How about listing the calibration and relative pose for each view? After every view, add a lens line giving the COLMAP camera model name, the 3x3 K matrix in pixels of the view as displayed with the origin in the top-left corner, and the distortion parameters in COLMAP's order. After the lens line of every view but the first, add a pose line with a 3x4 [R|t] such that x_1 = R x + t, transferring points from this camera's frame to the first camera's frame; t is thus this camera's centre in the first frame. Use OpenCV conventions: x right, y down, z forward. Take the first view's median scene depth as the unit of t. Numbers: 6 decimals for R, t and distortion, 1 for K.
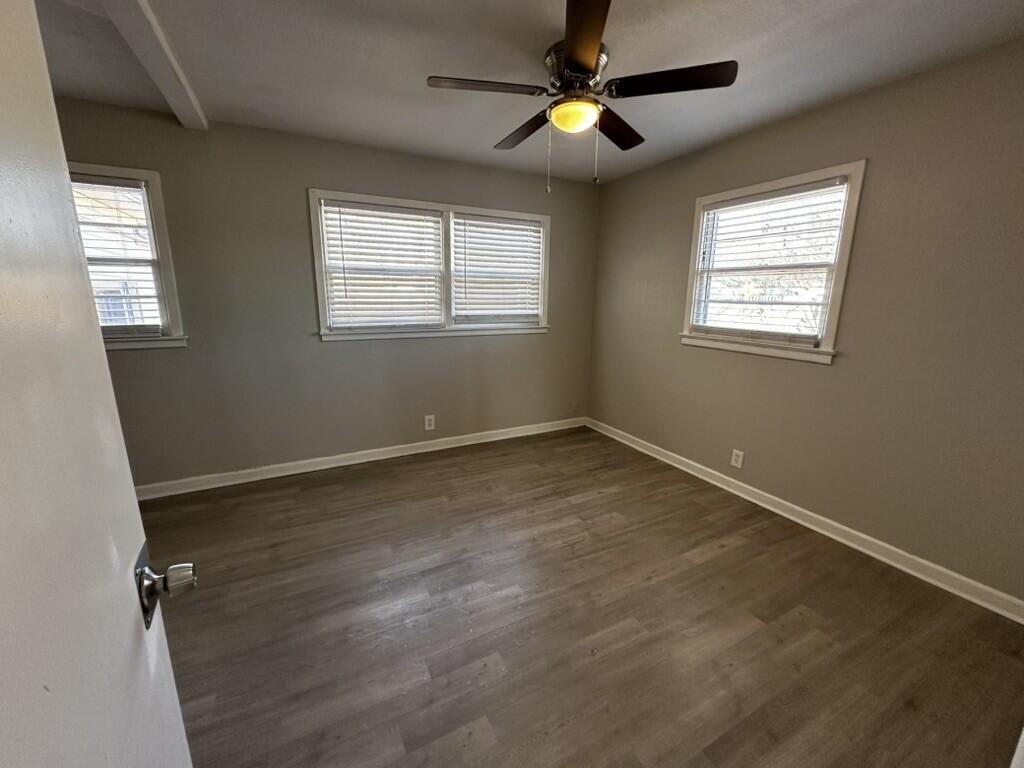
lens RADIAL K [[408.2, 0, 509.3], [0, 408.2, 381.0], [0, 0, 1]] dist [-0.000633, -0.000433]
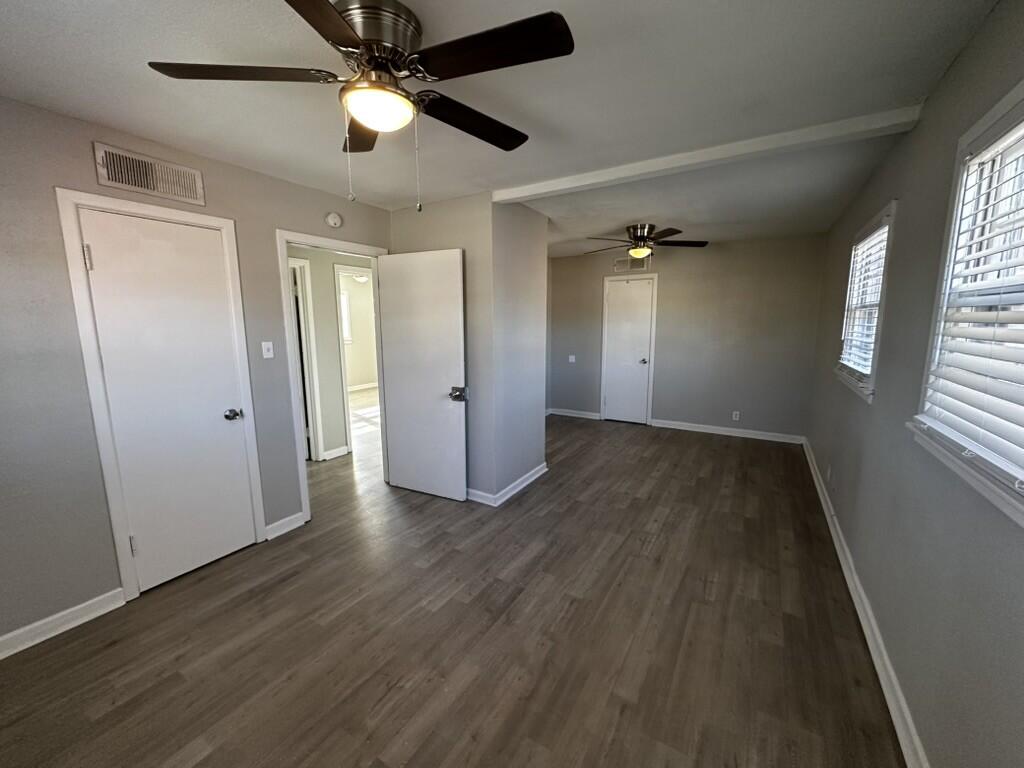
lens RADIAL K [[408.2, 0, 509.7], [0, 408.2, 385.3], [0, 0, 1]] dist [-0.000633, -0.000433]
pose [[-0.856840, 0.074226, -0.510212, 0.276116], [-0.111177, 0.939703, 0.323417, -0.328951], [0.503453, 0.333840, -0.796923, 1.383545]]
